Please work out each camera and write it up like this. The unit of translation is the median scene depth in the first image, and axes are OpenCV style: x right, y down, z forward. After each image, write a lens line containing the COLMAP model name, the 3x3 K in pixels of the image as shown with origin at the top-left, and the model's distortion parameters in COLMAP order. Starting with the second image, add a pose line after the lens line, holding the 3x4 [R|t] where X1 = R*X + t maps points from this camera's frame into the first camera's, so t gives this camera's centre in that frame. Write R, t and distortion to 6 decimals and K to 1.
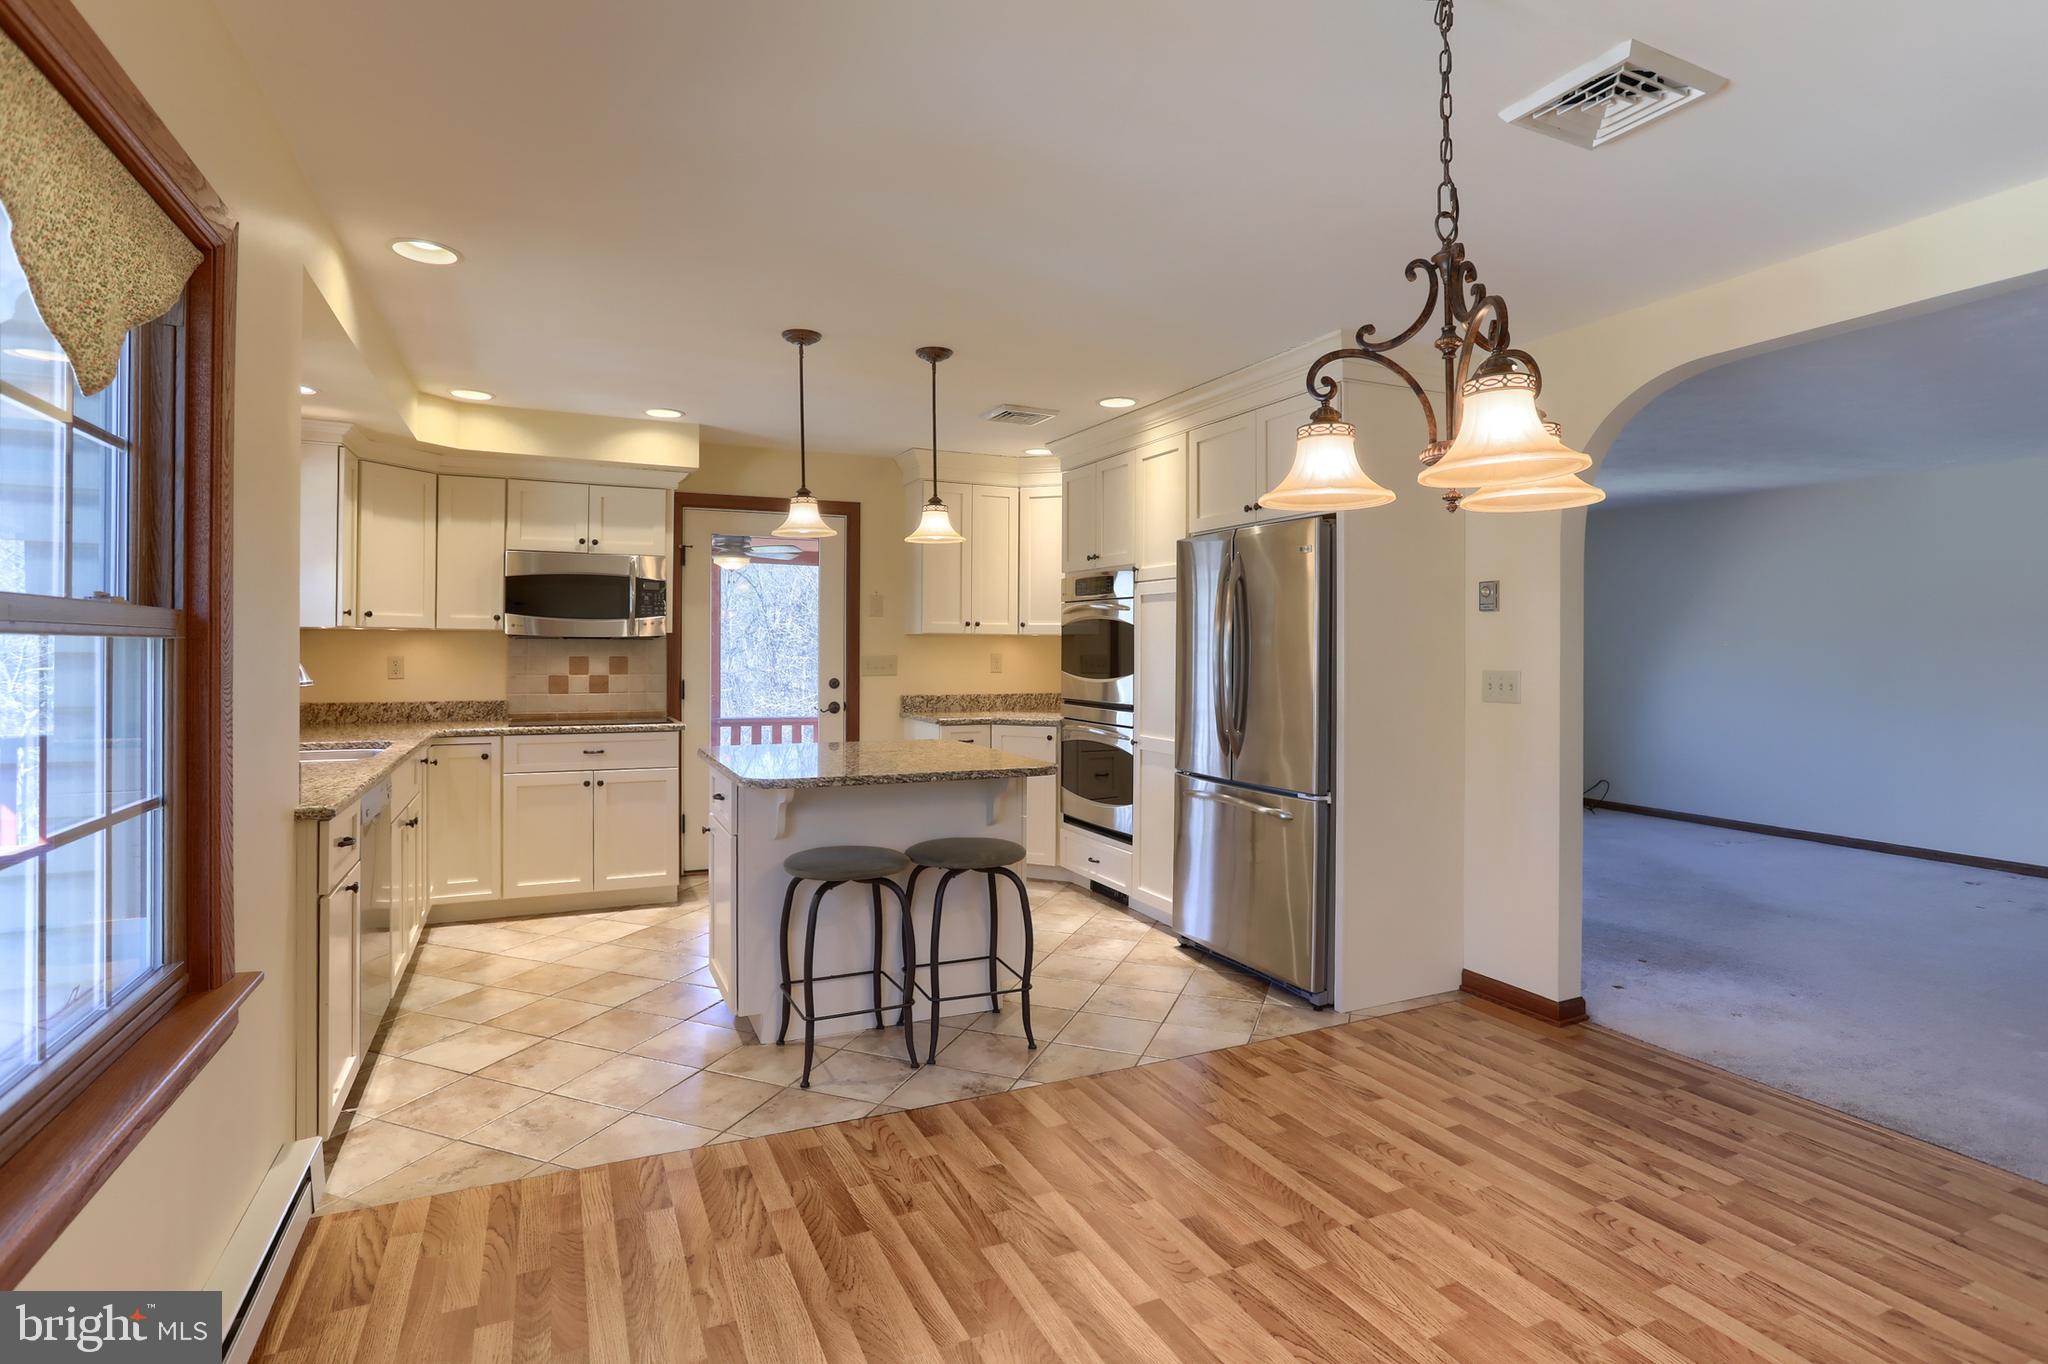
lens RADIAL K [[1013.8, 0, 1026.7], [0, 1013.8, 650.8], [0, 0, 1]] dist [-0.063369, 0.038924]
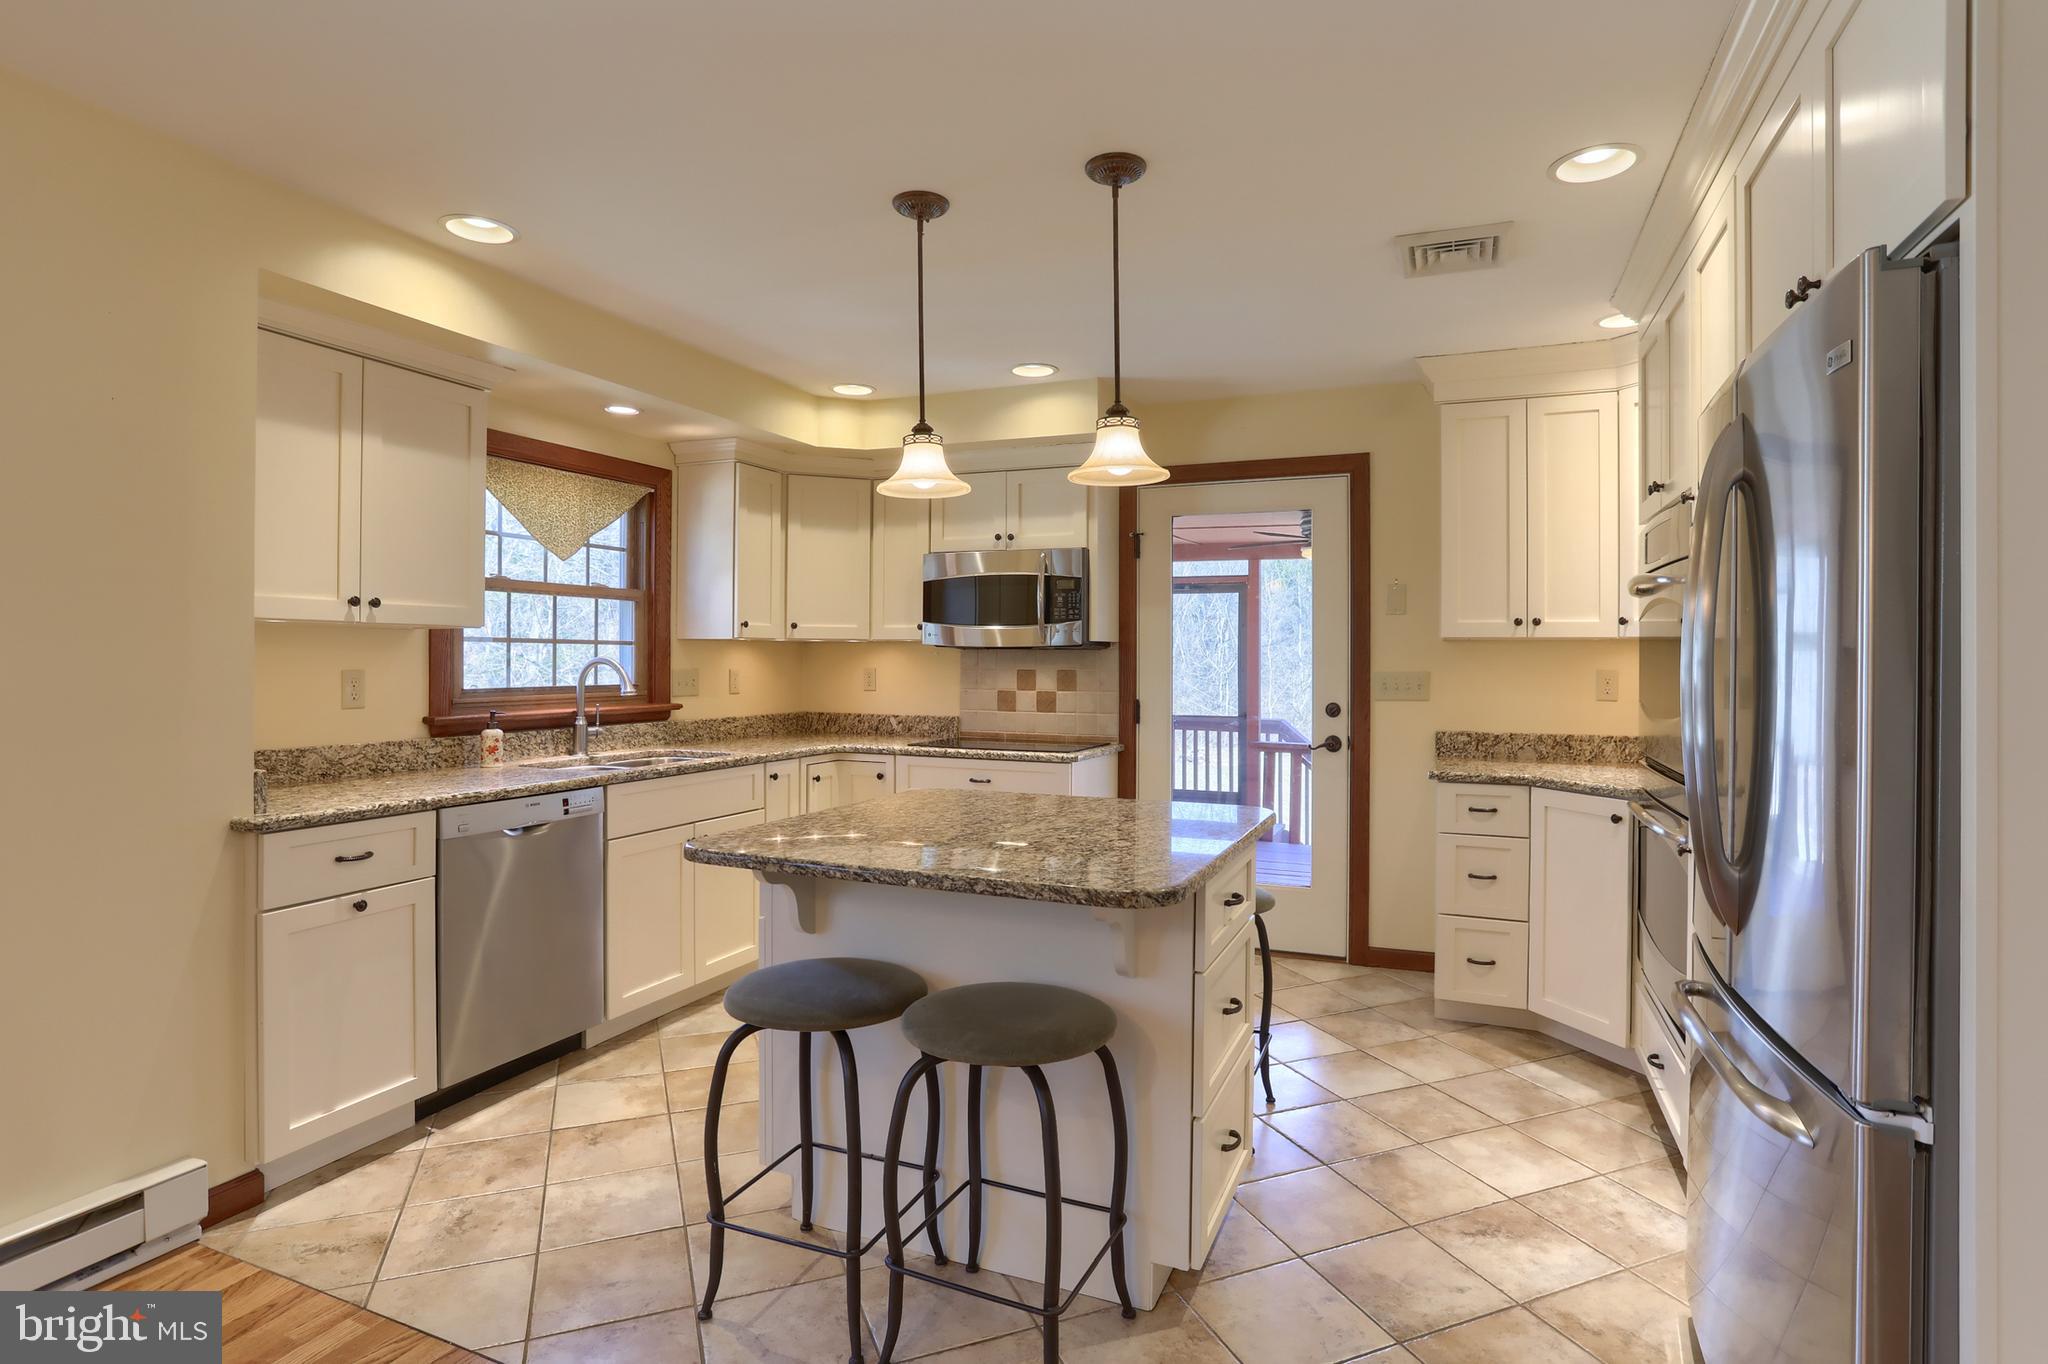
lens RADIAL K [[1046.1, 0, 1026.1], [0, 1046.1, 656.9], [0, 0, 1]] dist [-0.064279, 0.033334]
pose [[0.672328, -0.002776, -0.740248, 0.255813], [-0.004435, 0.999960, -0.007778, 0.001757], [0.740240, 0.008512, 0.672289, 0.423214]]
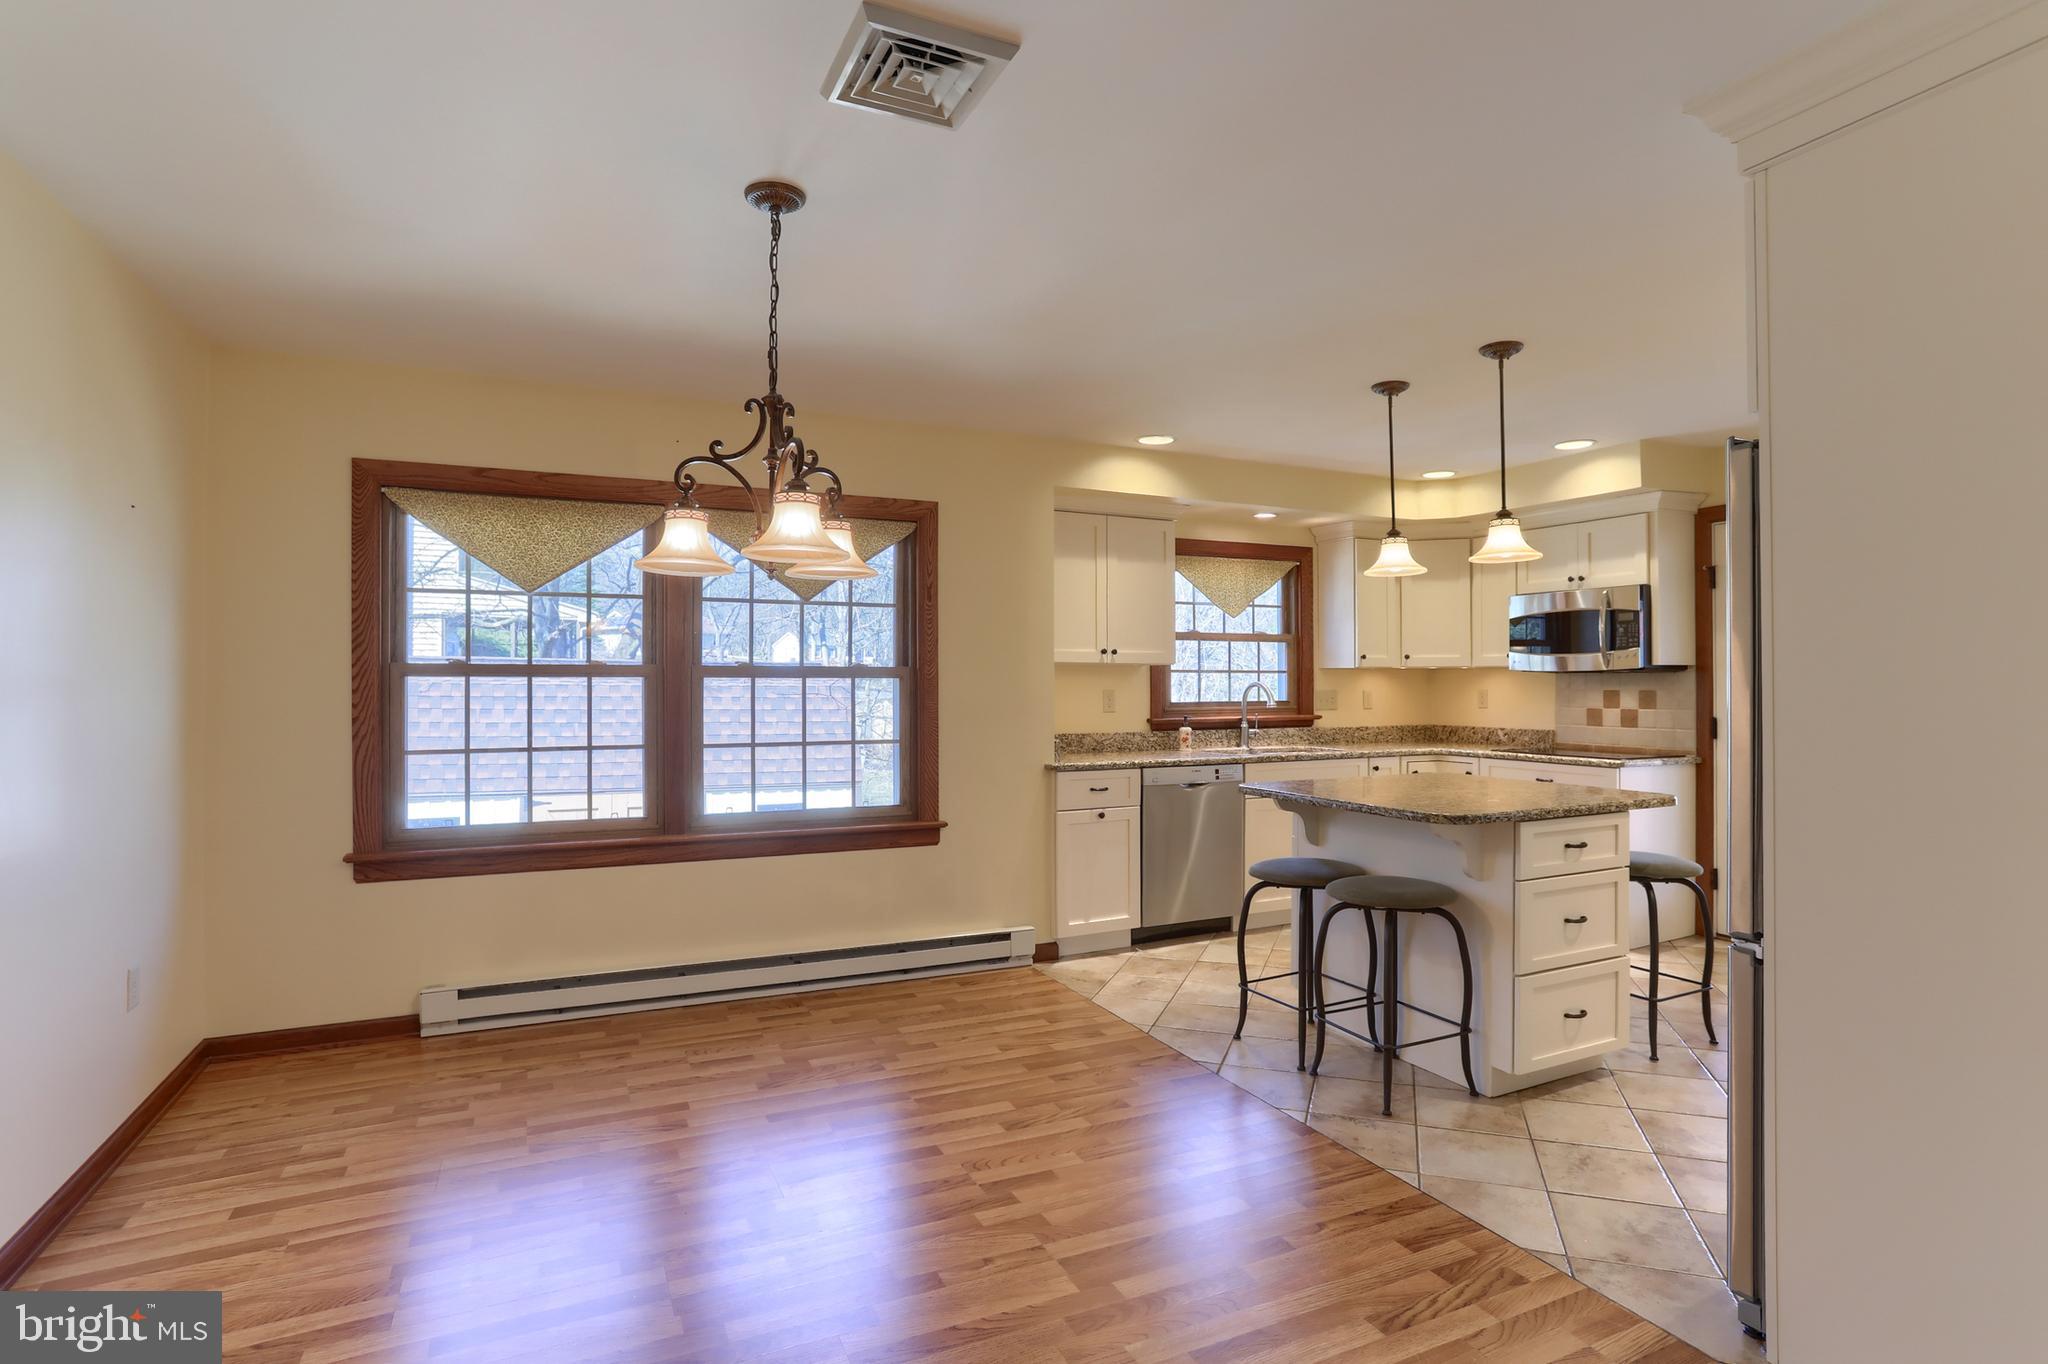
lens RADIAL K [[1024.7, 0, 1030.2], [0, 1024.7, 660.0], [0, 0, 1]] dist [-0.067013, 0.038829]
pose [[0.014275, -0.027258, -0.999526, 0.618791], [-0.002369, 0.999625, -0.027295, 0.004828], [0.999895, 0.002758, 0.014205, 0.440818]]
